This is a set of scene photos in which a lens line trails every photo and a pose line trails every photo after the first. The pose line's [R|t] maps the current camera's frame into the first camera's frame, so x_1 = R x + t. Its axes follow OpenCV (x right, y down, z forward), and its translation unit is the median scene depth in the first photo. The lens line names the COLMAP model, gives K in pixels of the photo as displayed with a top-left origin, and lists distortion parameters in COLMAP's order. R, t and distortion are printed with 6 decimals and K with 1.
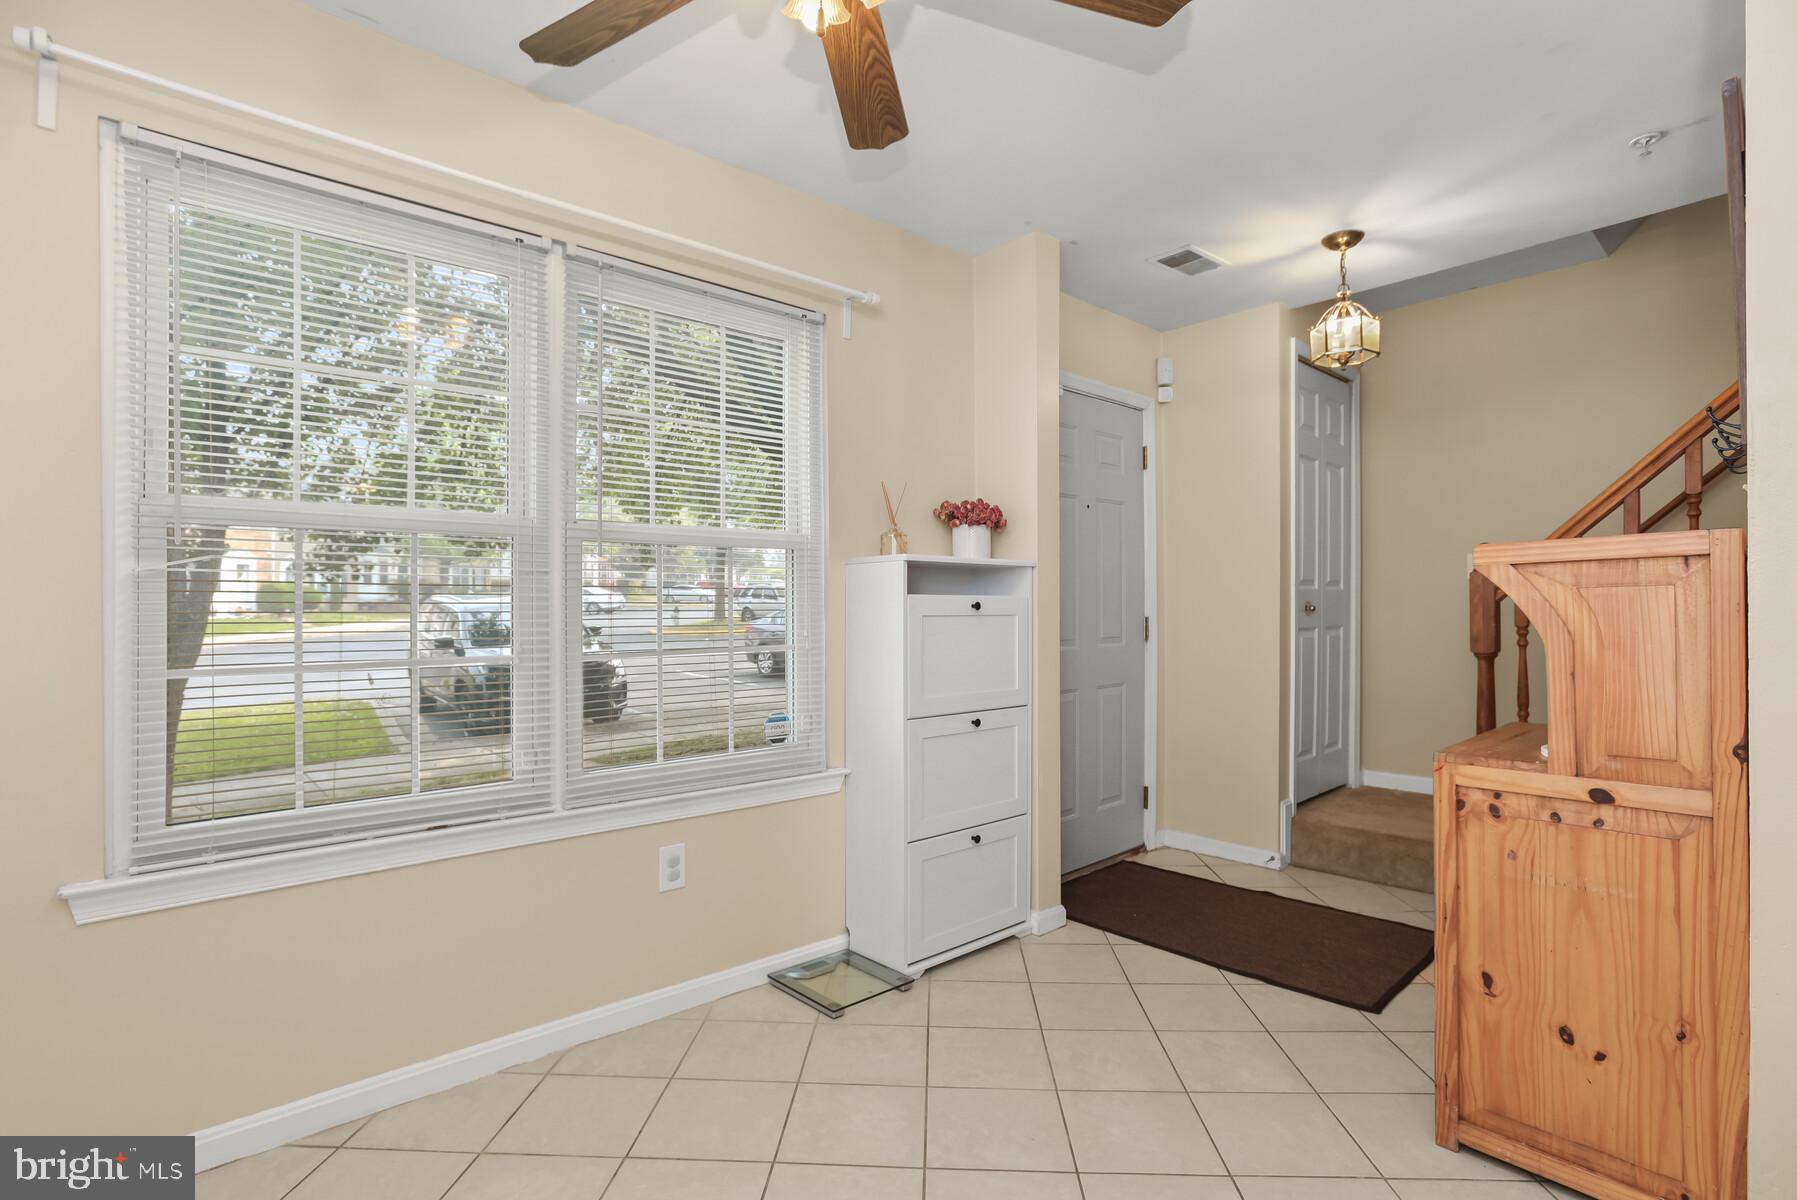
lens RADIAL K [[863.8, 0, 898.5], [0, 863.8, 618.6], [0, 0, 1]] dist [-0.064756, 0.020698]
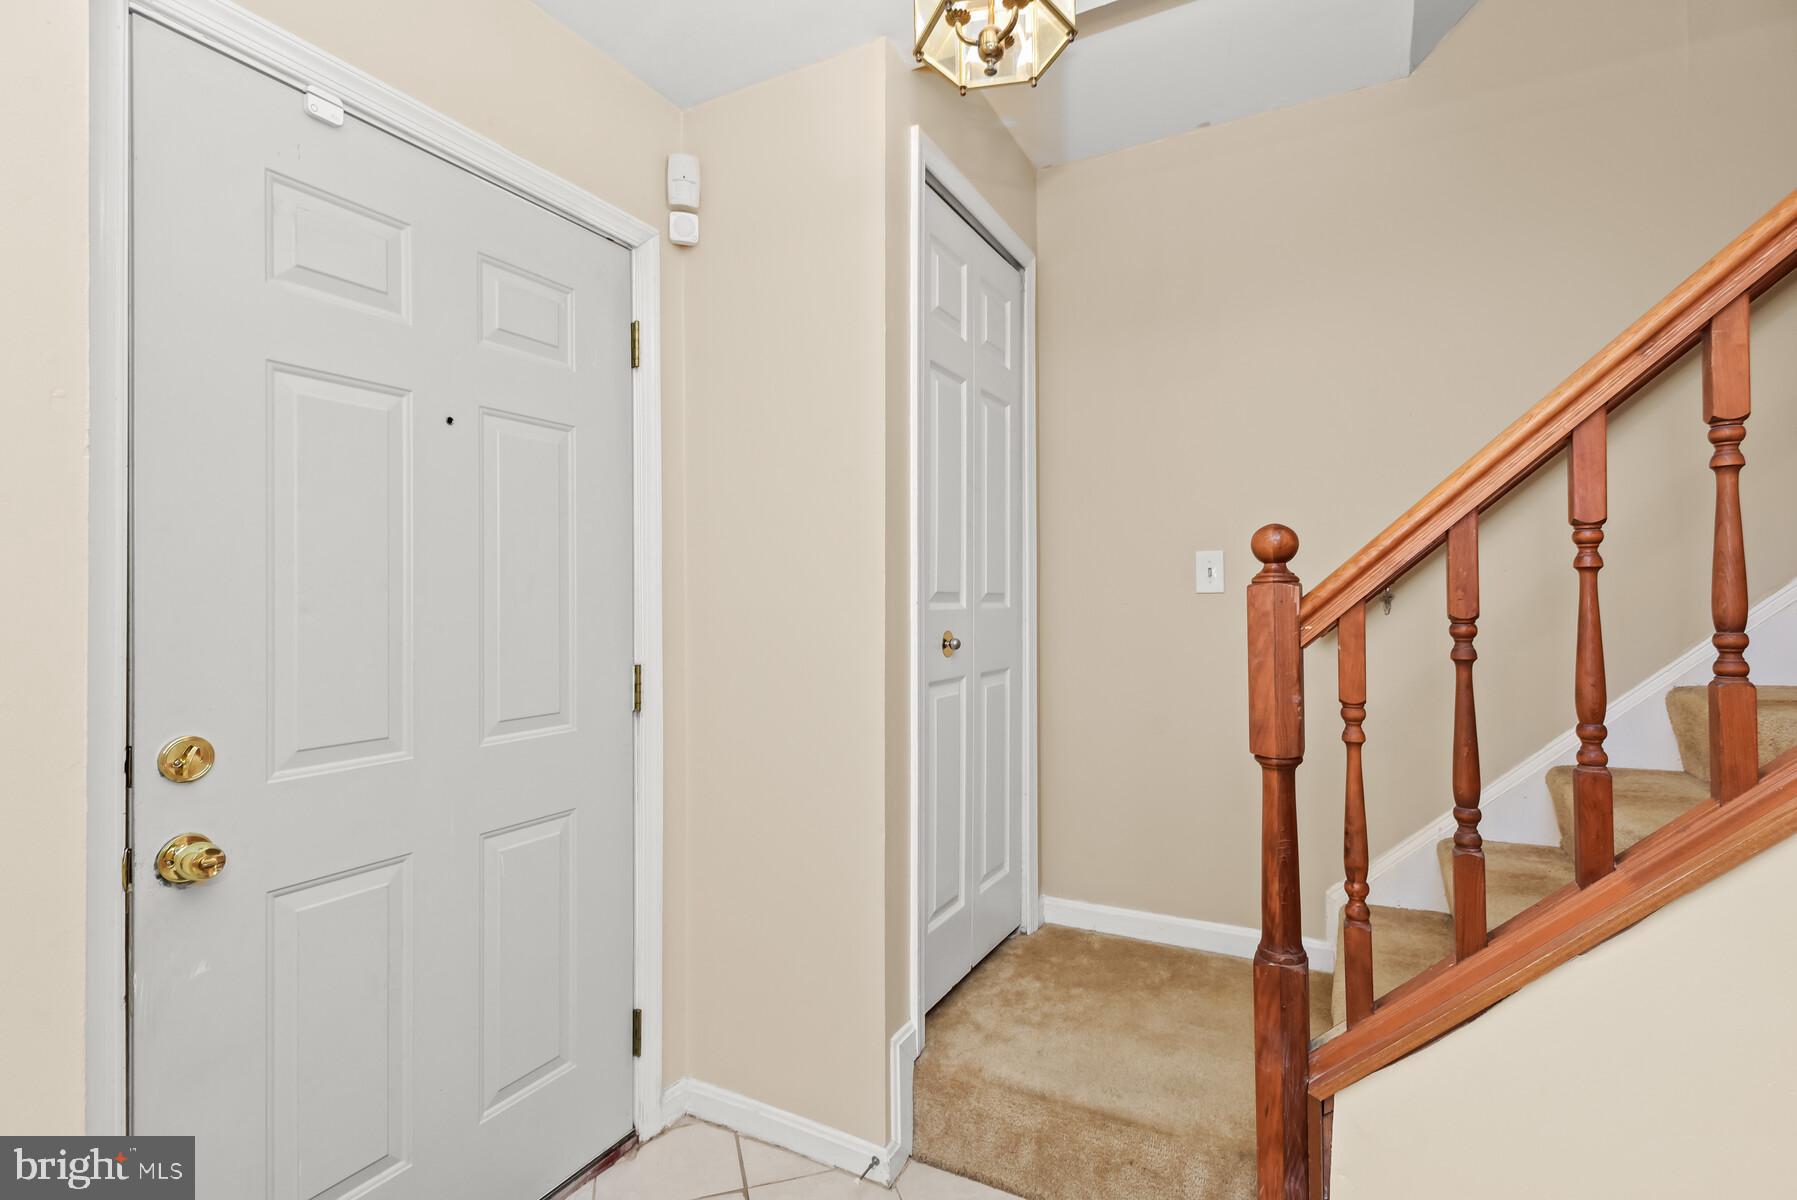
lens RADIAL K [[904.6, 0, 873.1], [0, 904.6, 588.1], [0, 0, 1]] dist [0.001542, 0.000060]
pose [[0.951326, 0.011561, 0.307968, 0.262570], [-0.000316, 0.999332, -0.036537, -0.027756], [-0.308185, 0.034661, 0.950695, 0.471354]]
